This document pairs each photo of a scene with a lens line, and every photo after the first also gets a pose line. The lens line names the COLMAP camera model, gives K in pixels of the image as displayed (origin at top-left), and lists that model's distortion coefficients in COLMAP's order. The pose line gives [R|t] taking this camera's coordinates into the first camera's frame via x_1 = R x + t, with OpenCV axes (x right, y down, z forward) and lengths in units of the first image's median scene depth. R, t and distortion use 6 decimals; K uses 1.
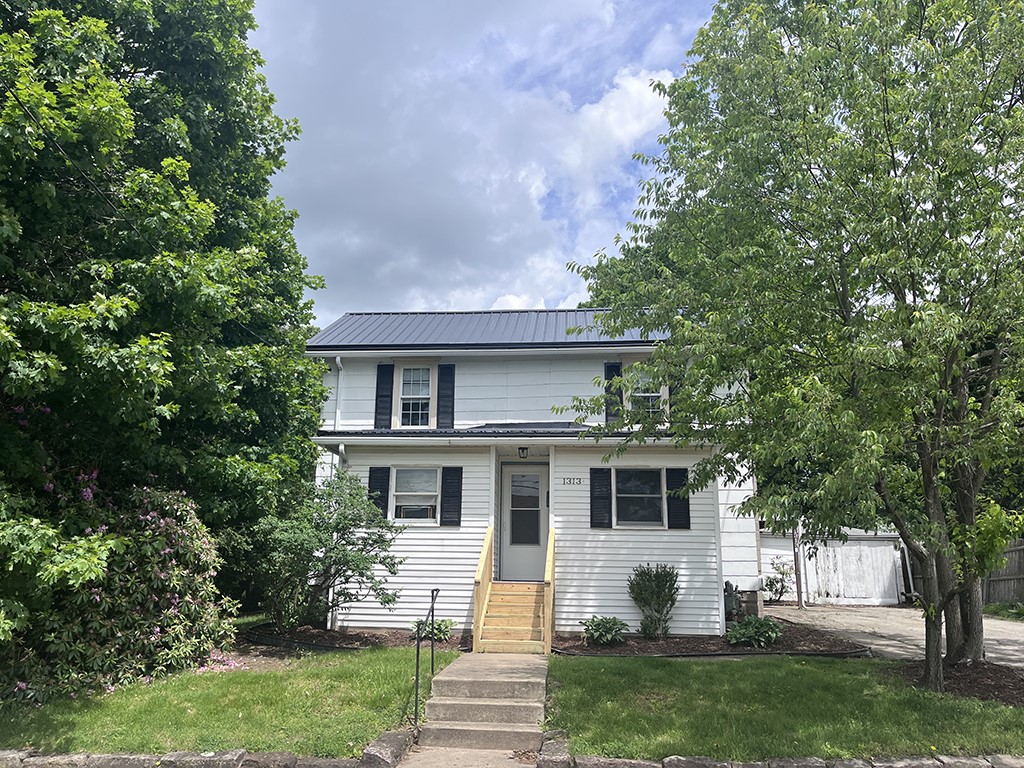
lens RADIAL K [[771.3, 0, 511.2], [0, 771.3, 380.4], [0, 0, 1]] dist [0.064983, 0.000134]
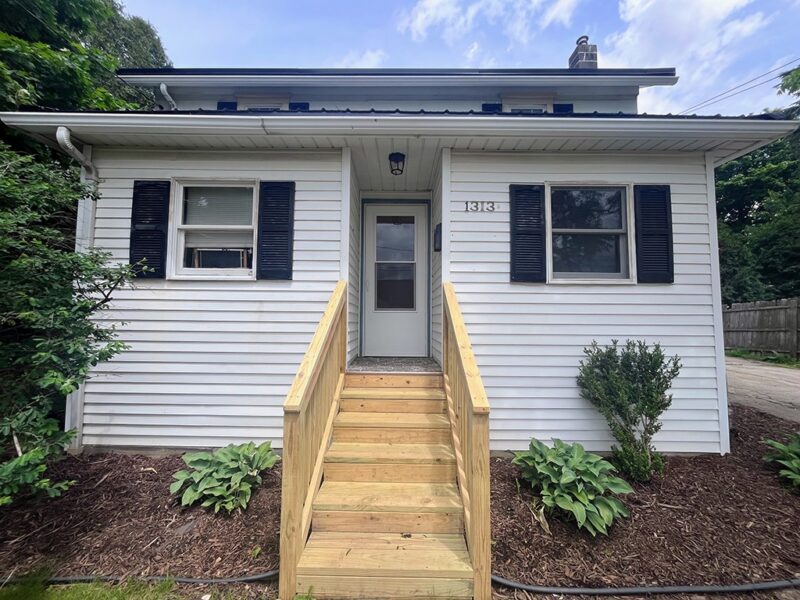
lens RADIAL K [[339.4, 0, 402.0], [0, 339.4, 298.4], [0, 0, 1]] dist [-0.004513, 0.000281]
pose [[0.996146, -0.001894, 0.087689, -0.004389], [-0.014657, 0.982113, 0.187720, 0.152608], [-0.086476, -0.188282, 0.978301, 0.737619]]
